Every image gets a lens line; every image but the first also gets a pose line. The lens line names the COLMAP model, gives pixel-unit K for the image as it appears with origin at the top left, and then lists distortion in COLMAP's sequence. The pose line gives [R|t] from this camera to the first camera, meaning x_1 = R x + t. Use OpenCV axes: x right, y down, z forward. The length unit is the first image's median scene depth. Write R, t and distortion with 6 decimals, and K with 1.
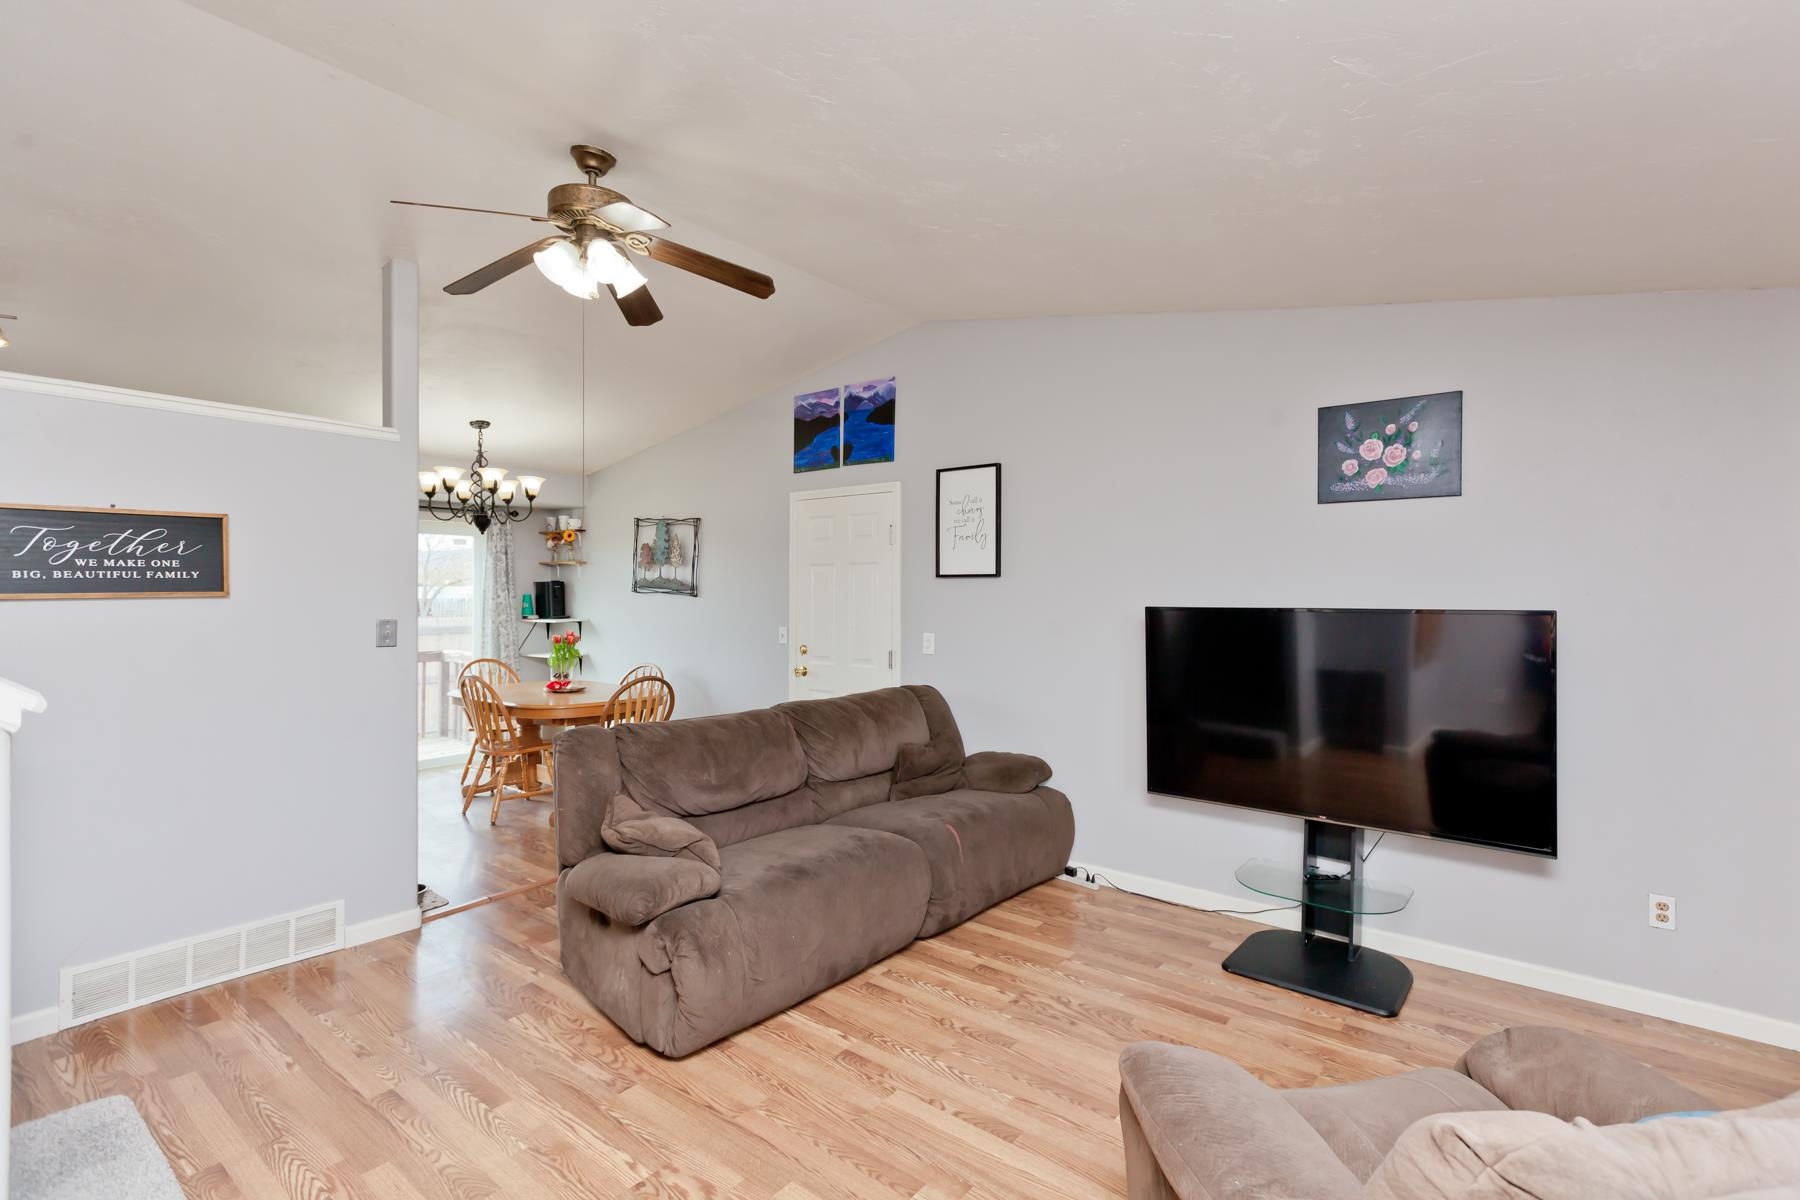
lens RADIAL K [[817.9, 0, 915.7], [0, 817.9, 578.4], [0, 0, 1]] dist [0.010157, -0.002692]
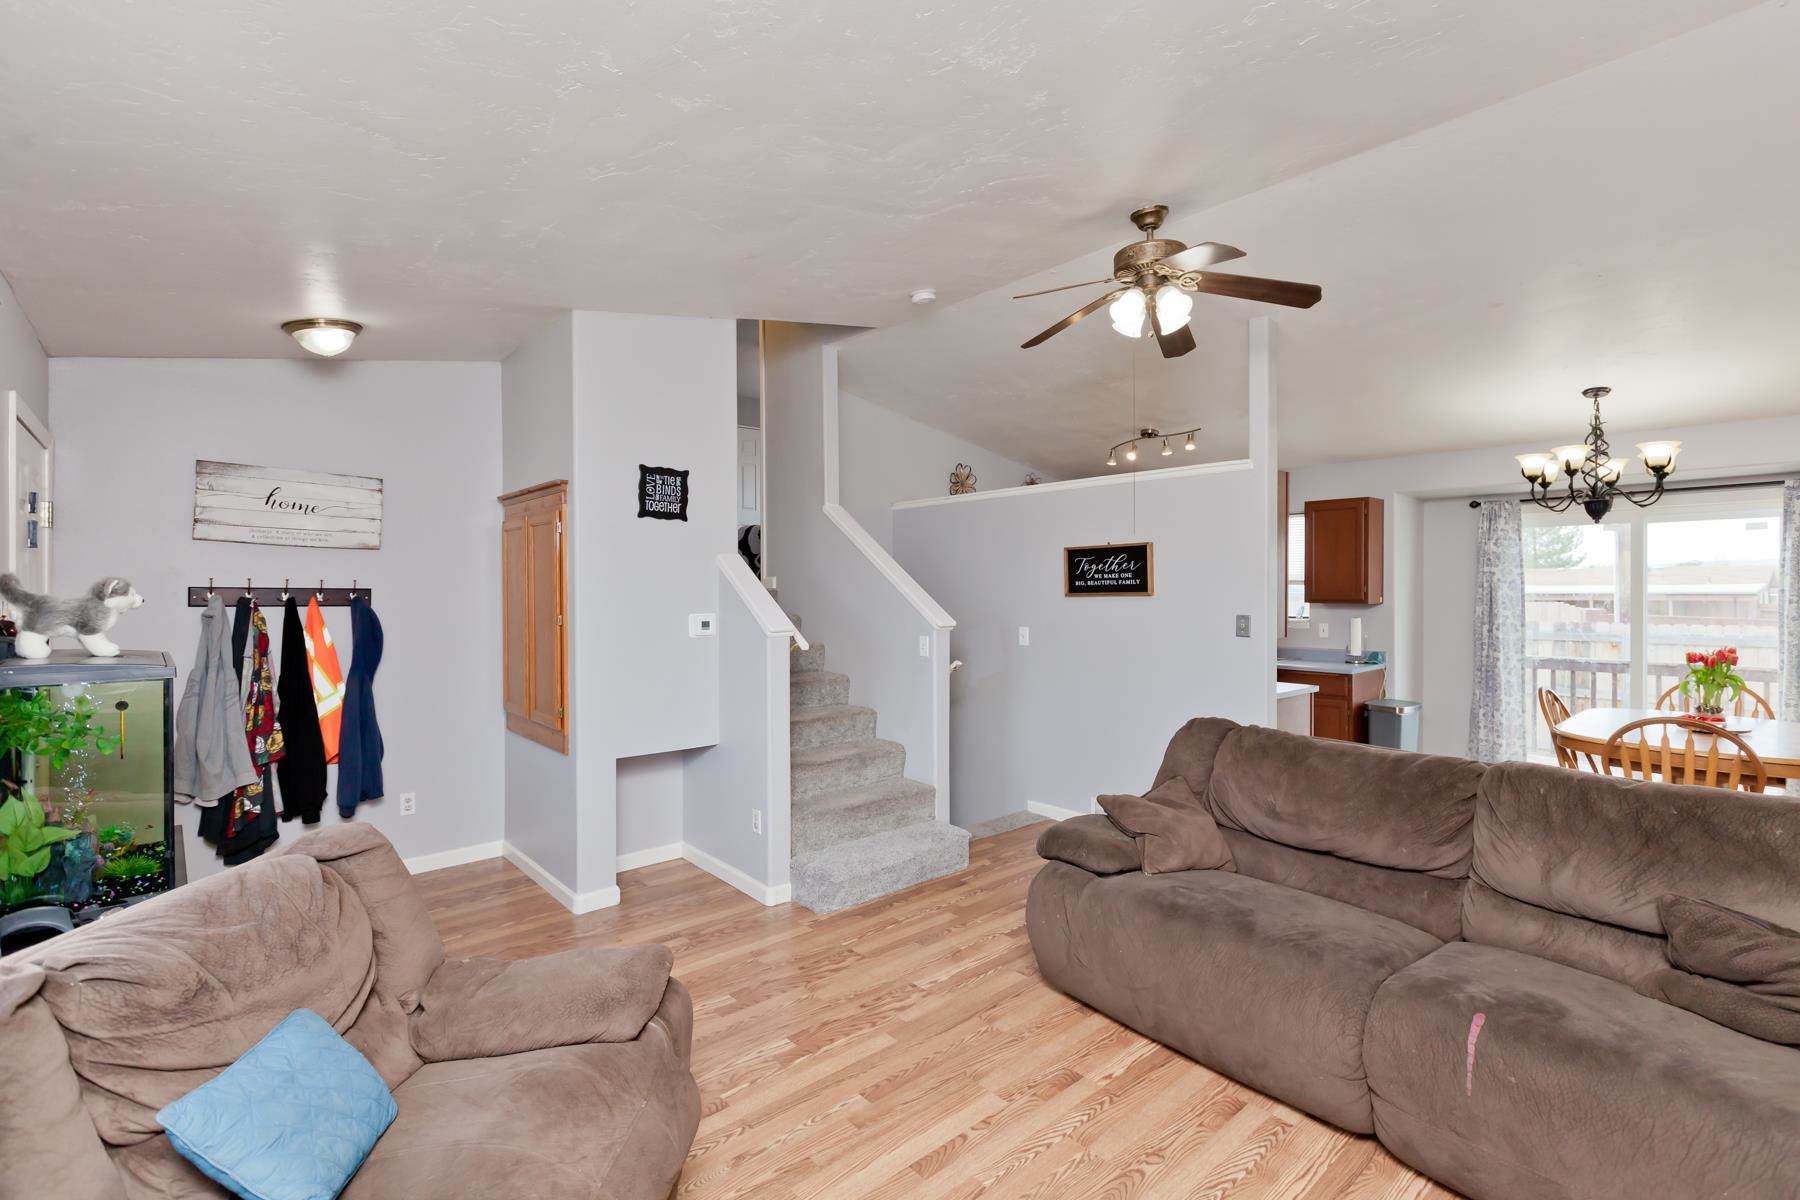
lens RADIAL K [[817.9, 0, 917.7], [0, 817.9, 595.5], [0, 0, 1]] dist [0.010157, -0.002692]
pose [[-0.177372, 0.004611, -0.984133, 0.415628], [0.016593, 0.999861, 0.001694, 0.006709], [0.984004, -0.016029, -0.177423, 0.467849]]
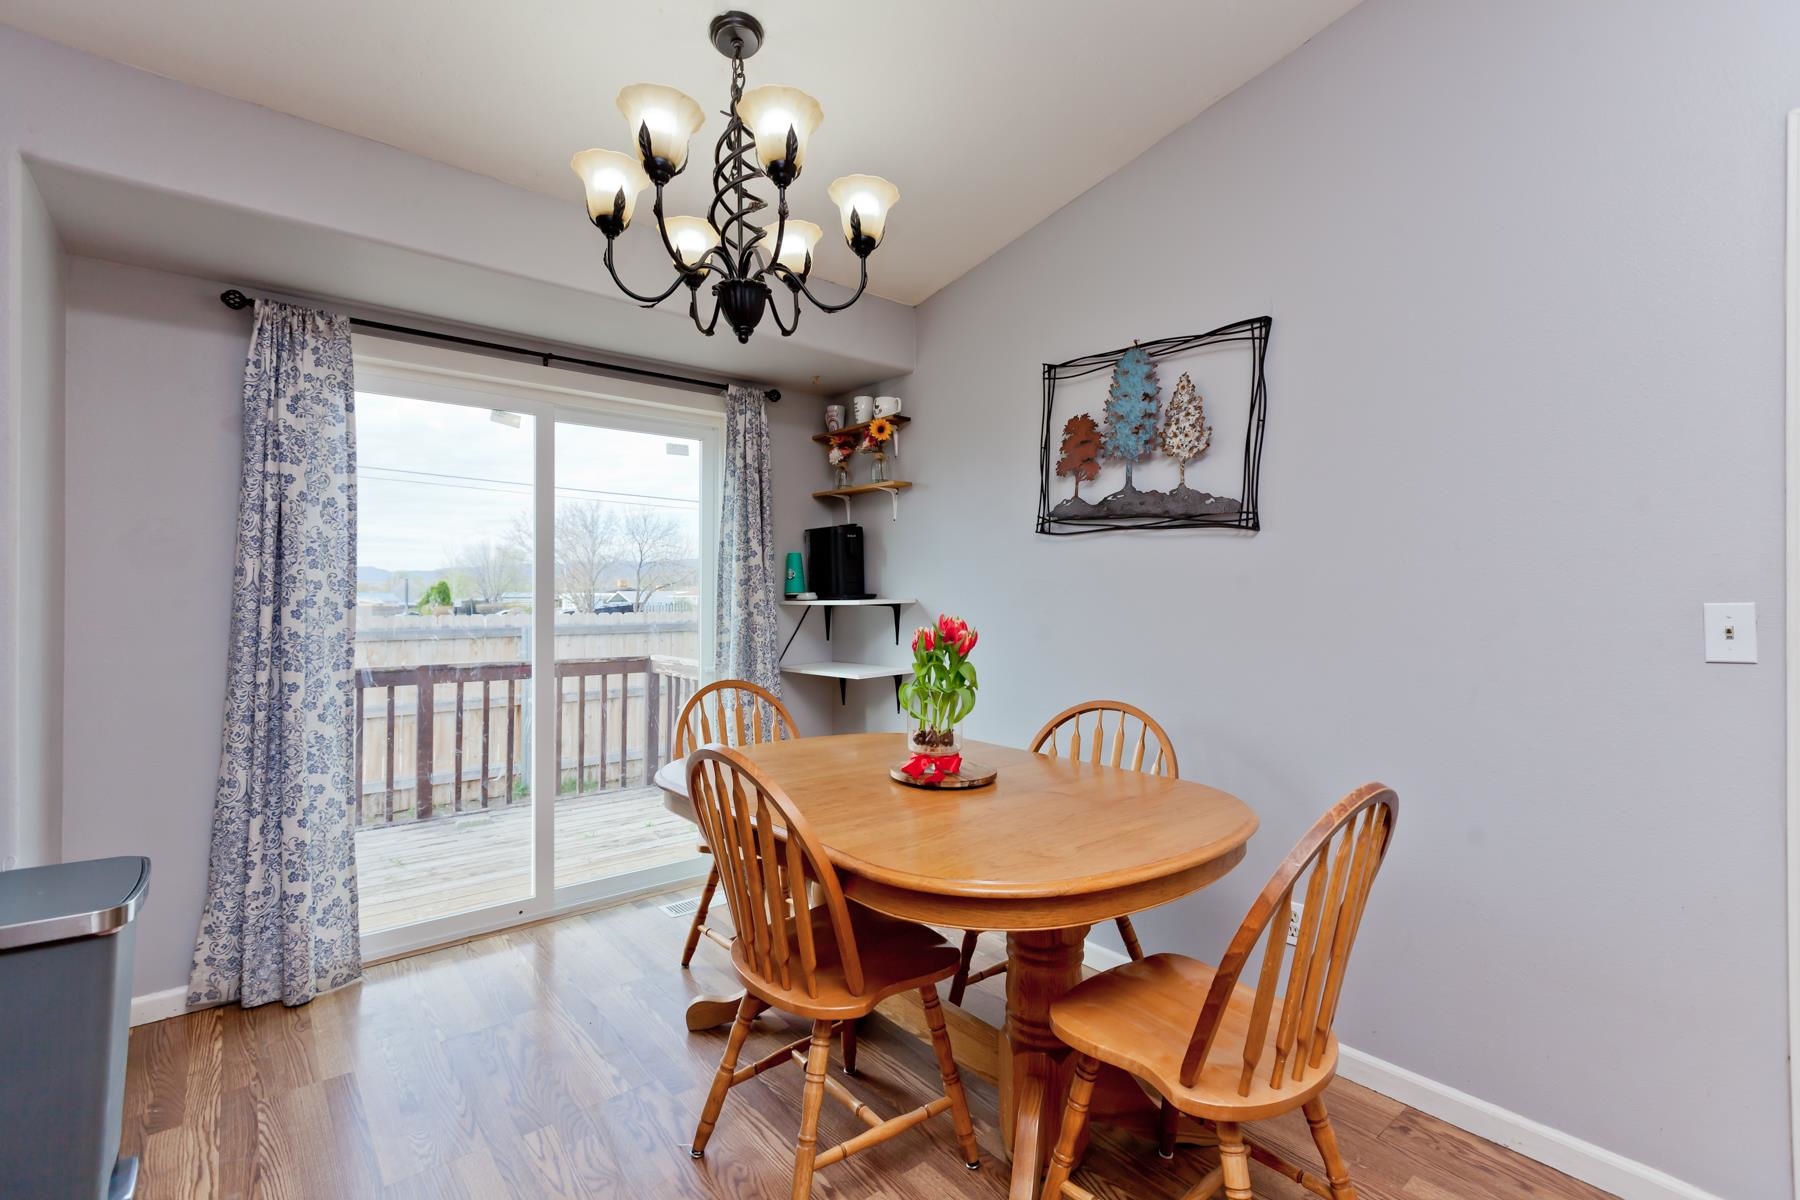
lens RADIAL K [[817.9, 0, 911.1], [0, 817.9, 576.6], [0, 0, 1]] dist [0.010157, -0.002692]
pose [[0.976355, -0.005839, -0.216094, -0.379117], [0.003883, 0.999948, -0.009476, 0.051339], [0.216138, 0.008413, 0.976327, 0.667237]]
